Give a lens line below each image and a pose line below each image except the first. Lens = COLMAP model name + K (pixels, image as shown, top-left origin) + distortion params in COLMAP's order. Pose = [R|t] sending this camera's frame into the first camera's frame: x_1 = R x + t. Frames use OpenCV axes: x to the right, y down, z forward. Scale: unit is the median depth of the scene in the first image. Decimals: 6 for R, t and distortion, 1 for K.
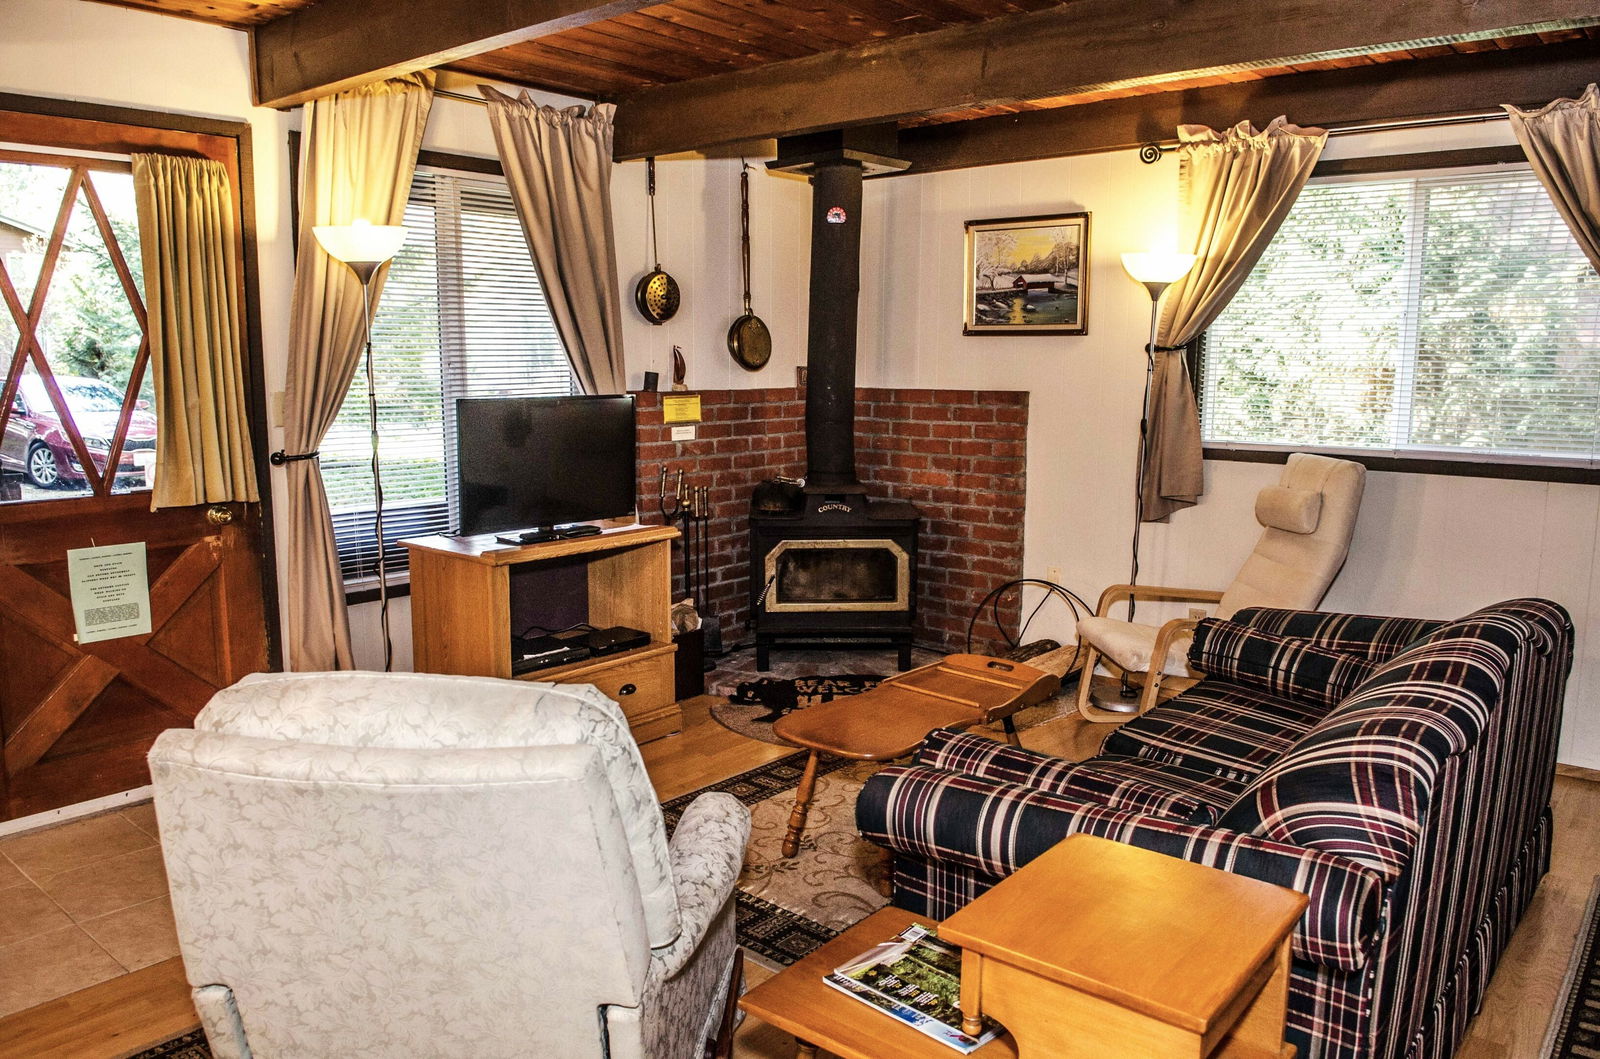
lens RADIAL K [[1194.0, 0, 798.3], [0, 1194.0, 542.5], [0, 0, 1]] dist [-0.001114, 0.009383]
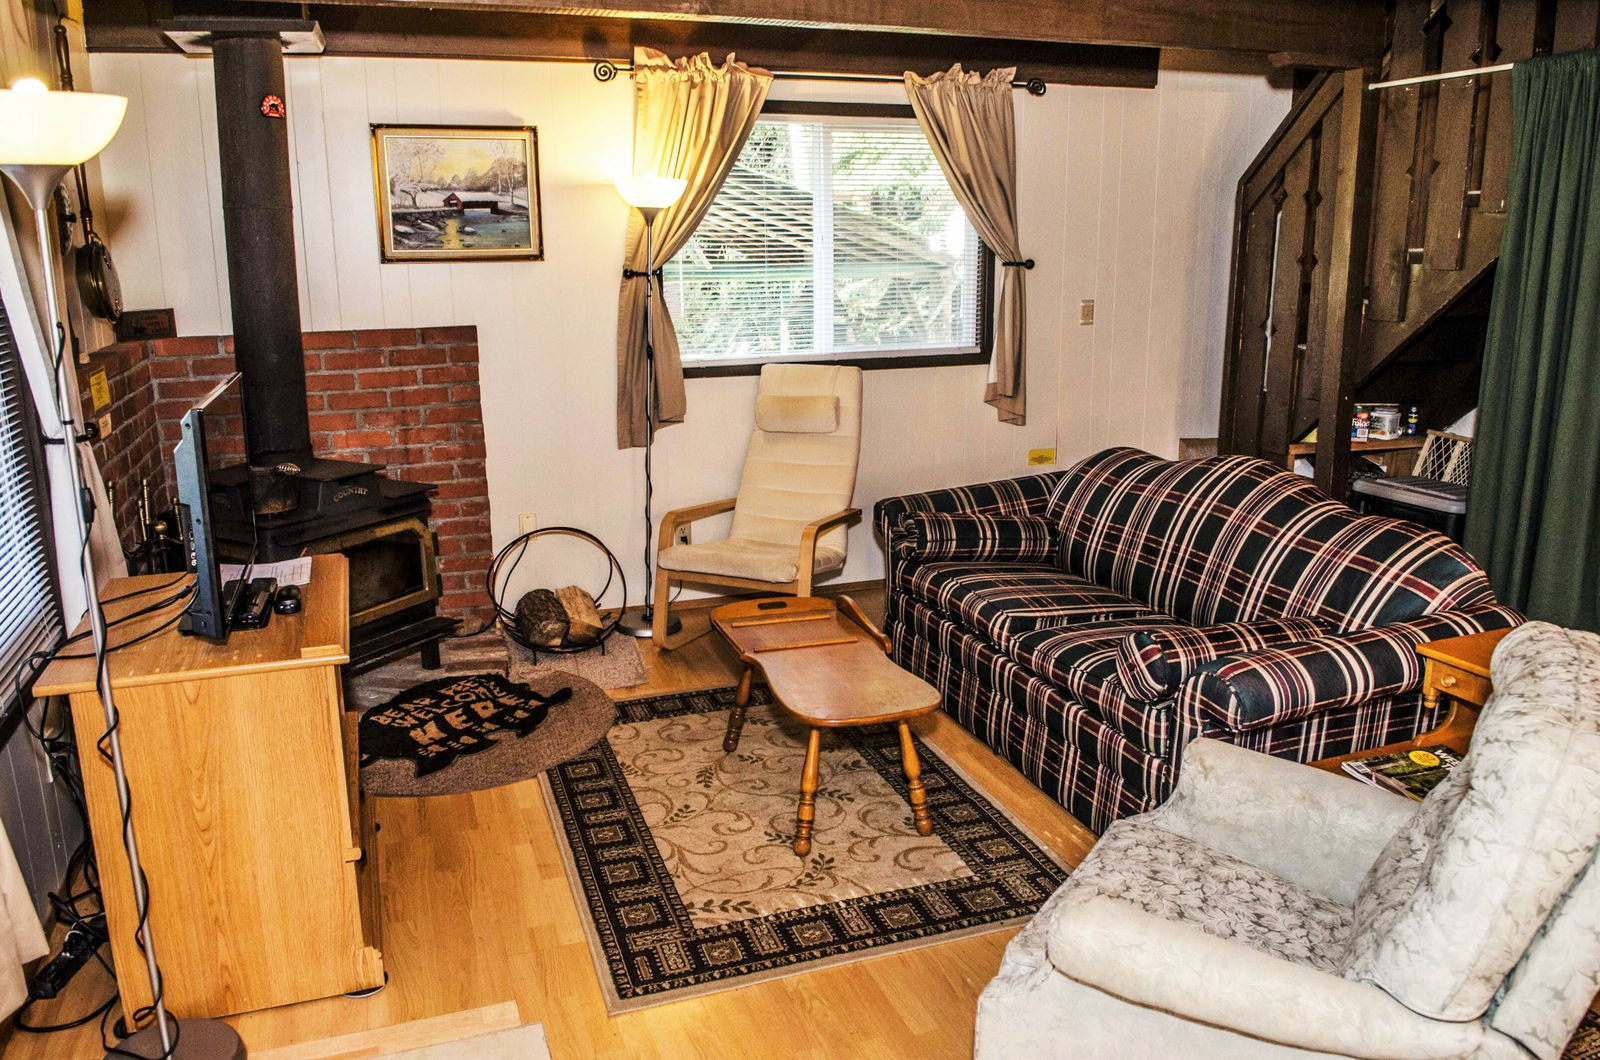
lens RADIAL K [[1194.0, 0, 800.5], [0, 1194.0, 521.6], [0, 0, 1]] dist [-0.001114, 0.009383]
pose [[0.517780, -0.197646, 0.832370, -0.465557], [0.154836, 0.978530, 0.136035, -0.069150], [-0.841385, 0.058444, 0.537266, 0.337772]]
